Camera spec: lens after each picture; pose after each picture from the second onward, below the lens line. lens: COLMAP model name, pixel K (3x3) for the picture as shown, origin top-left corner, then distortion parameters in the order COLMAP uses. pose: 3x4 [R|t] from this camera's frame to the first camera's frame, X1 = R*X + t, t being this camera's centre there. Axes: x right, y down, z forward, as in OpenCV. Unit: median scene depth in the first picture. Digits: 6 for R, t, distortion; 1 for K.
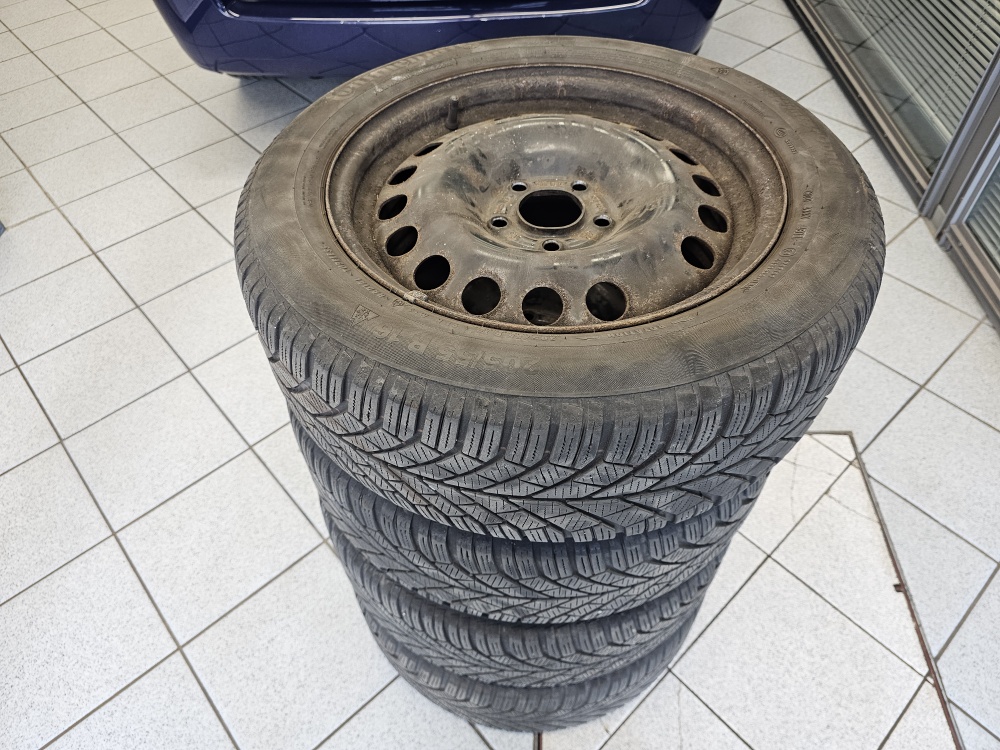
lens RADIAL K [[677.2, 0, 500.6], [0, 677.2, 366.0], [0, 0, 1]] dist [0.039920, -0.046185]
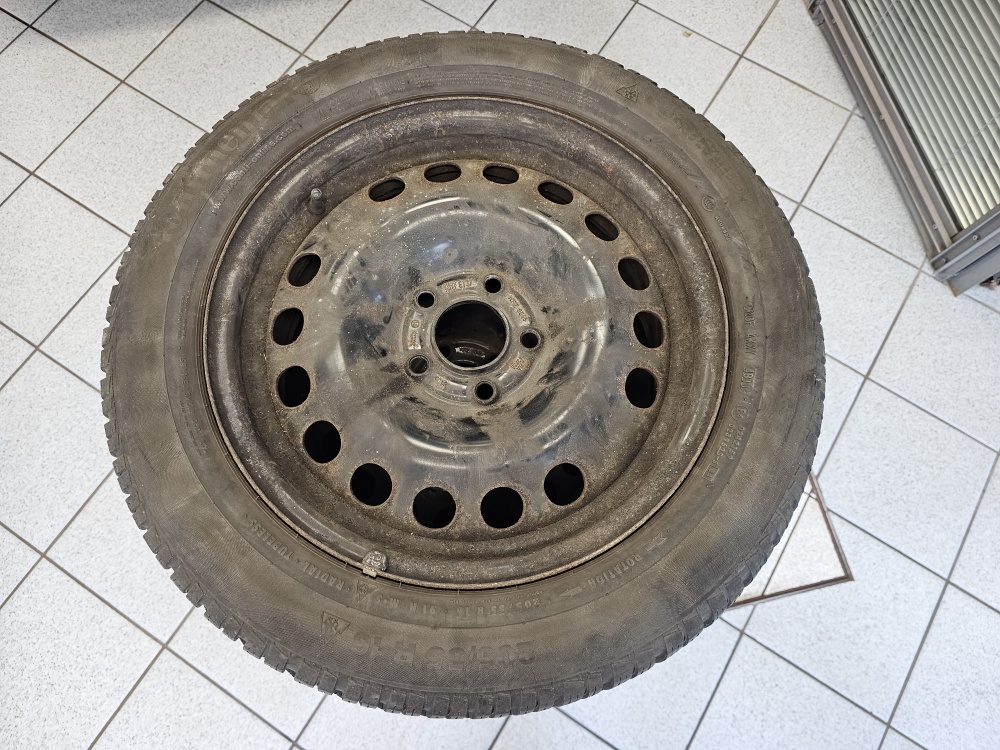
lens RADIAL K [[677.2, 0, 500.6], [0, 677.2, 366.0], [0, 0, 1]] dist [0.039920, -0.046185]
pose [[0.962555, -0.237845, 0.130066, -0.012643], [0.166061, 0.896574, 0.410584, -0.524986], [-0.214269, -0.373610, 0.902499, 0.172453]]
